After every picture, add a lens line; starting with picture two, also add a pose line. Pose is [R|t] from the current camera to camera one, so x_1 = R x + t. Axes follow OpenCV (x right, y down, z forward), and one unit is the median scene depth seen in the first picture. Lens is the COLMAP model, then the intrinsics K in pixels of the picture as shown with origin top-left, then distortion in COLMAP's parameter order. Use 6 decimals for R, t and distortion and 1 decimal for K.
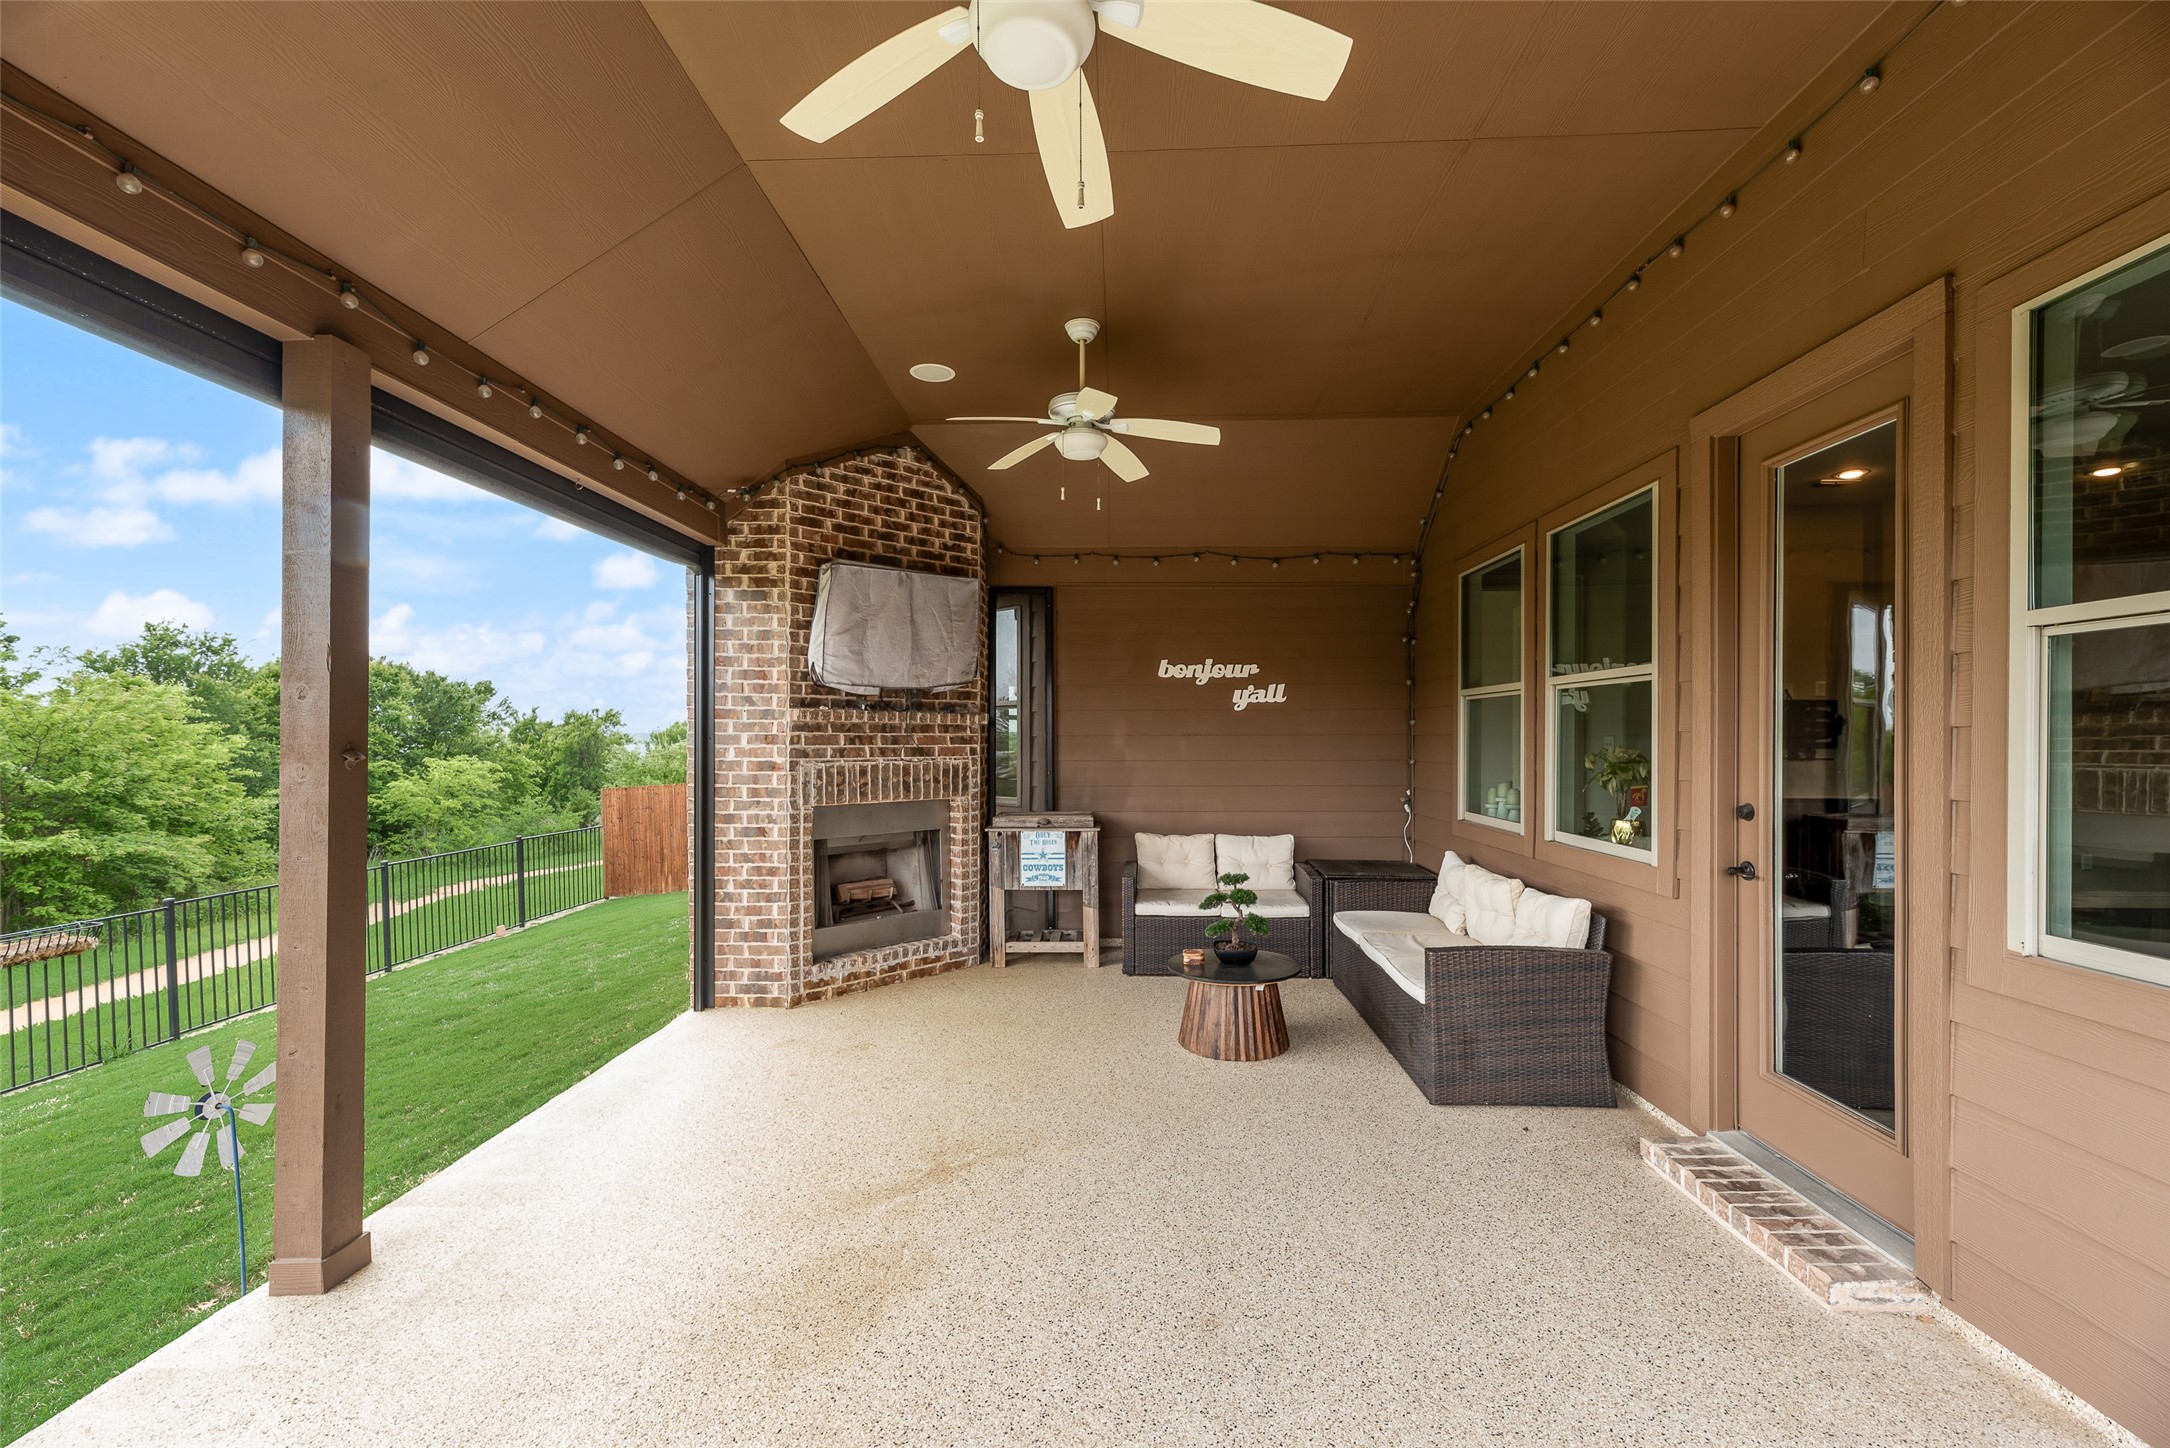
lens RADIAL K [[884.0, 0, 1070.1], [0, 884.0, 739.0], [0, 0, 1]] dist [0.008303, 0.000203]
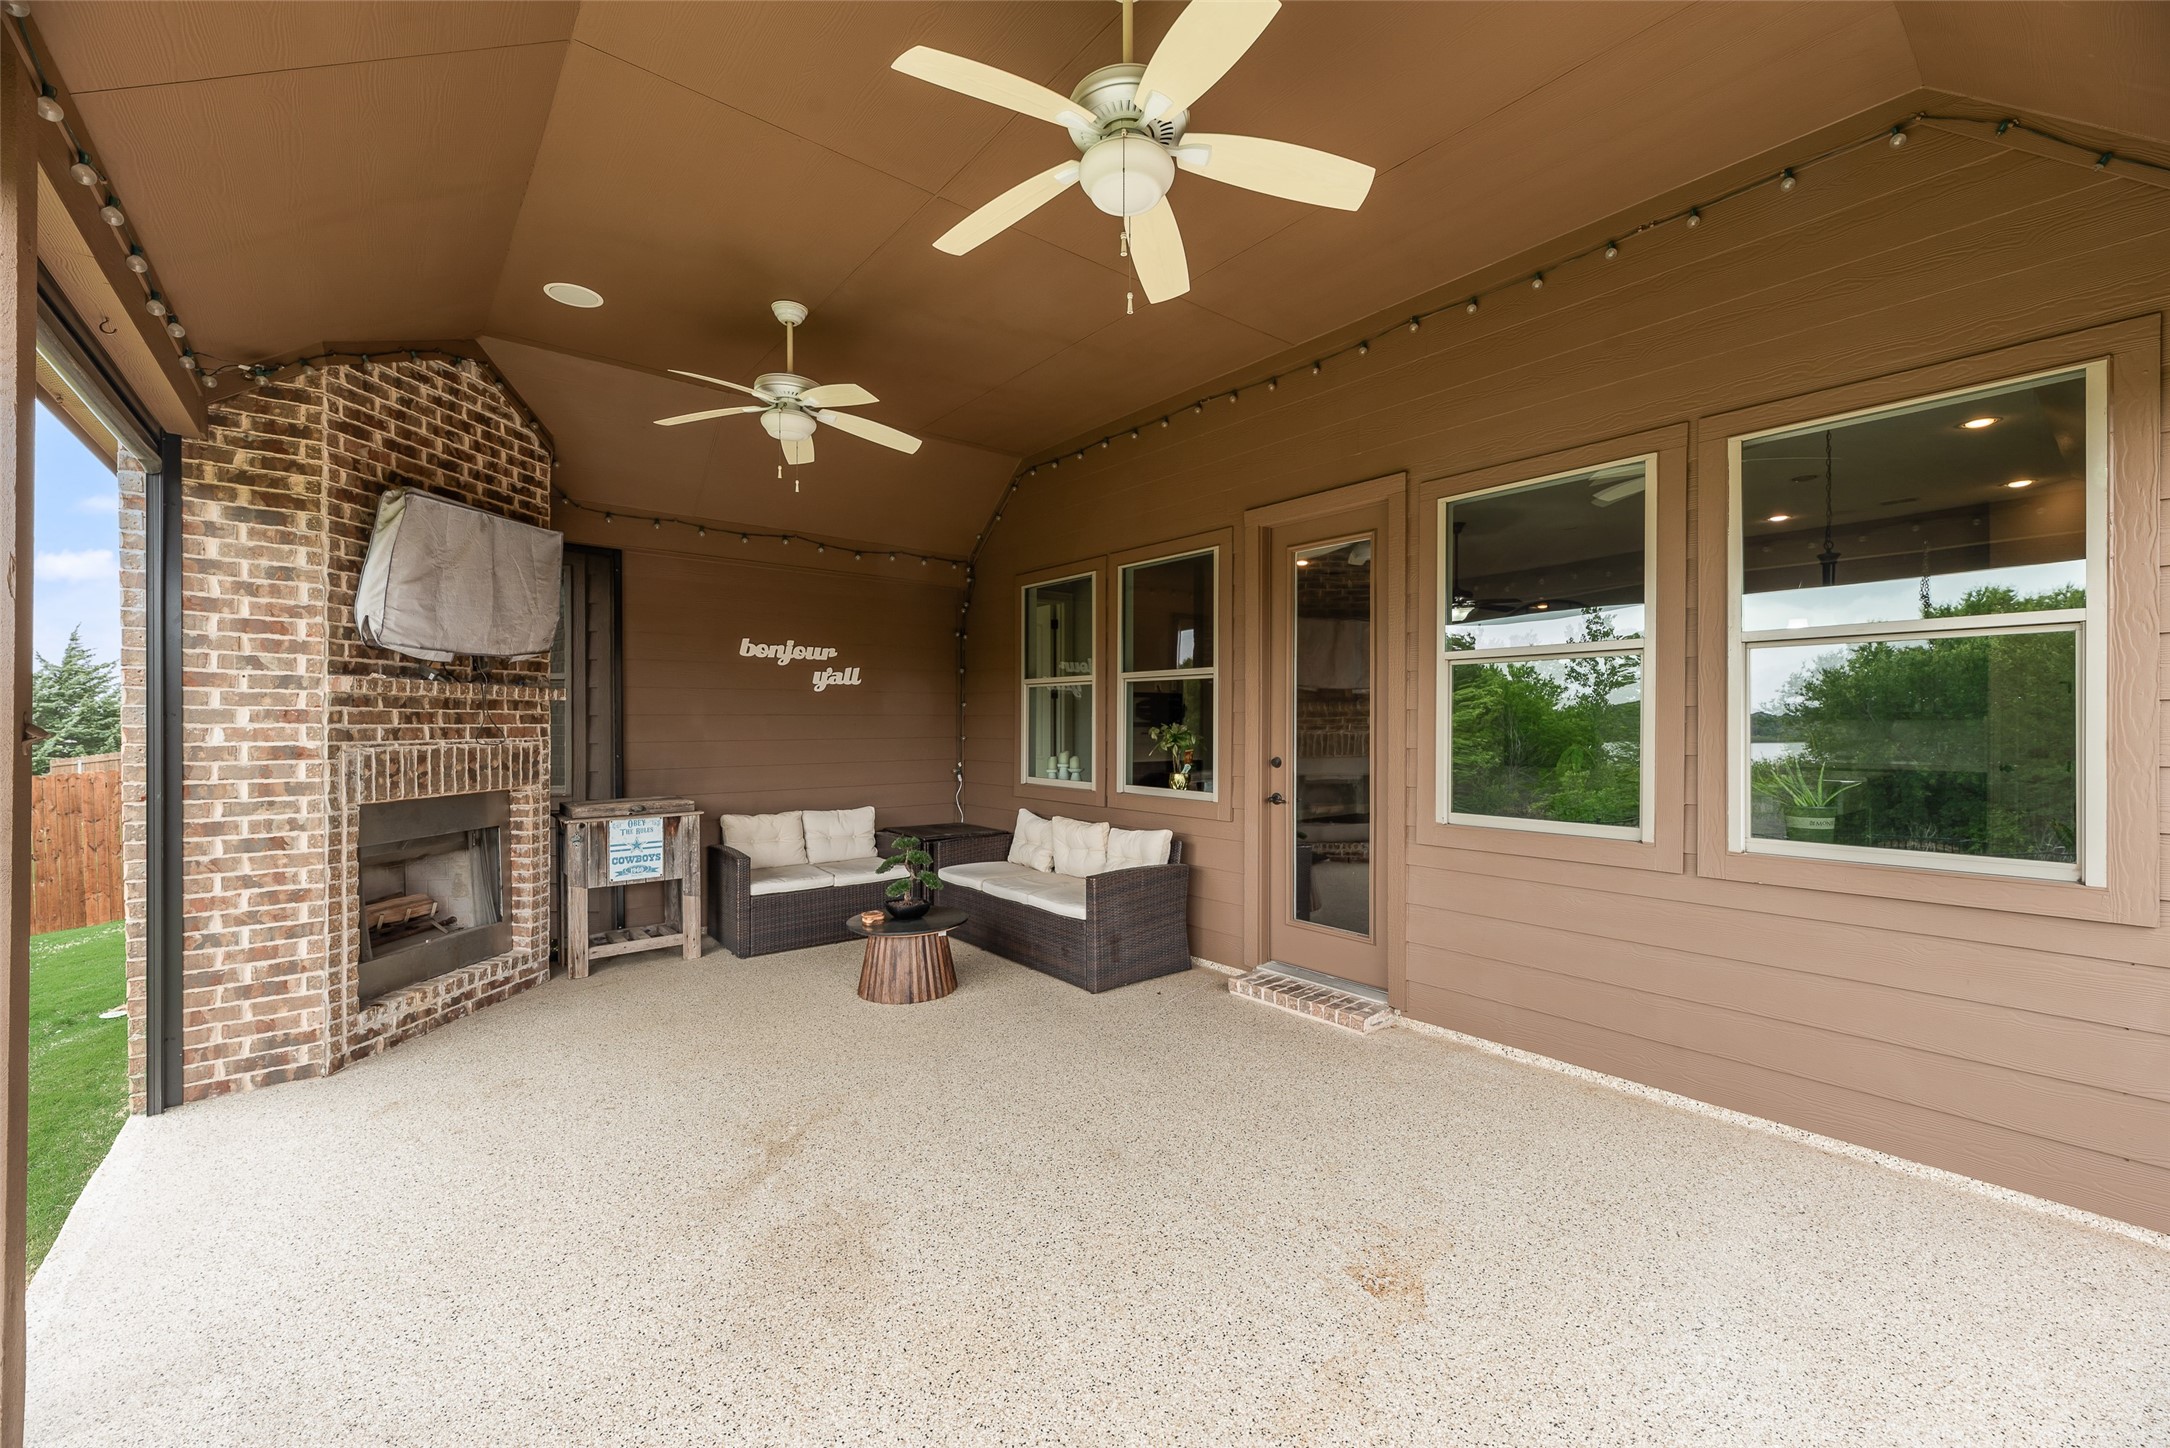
lens RADIAL K [[884.0, 0, 1072.4], [0, 884.0, 722.8], [0, 0, 1]] dist [0.008303, 0.000203]
pose [[0.754680, -0.000478, 0.656093, -0.334473], [0.000248, 1.000000, 0.000443, 0.005713], [-0.656093, -0.000172, 0.754680, 0.018952]]
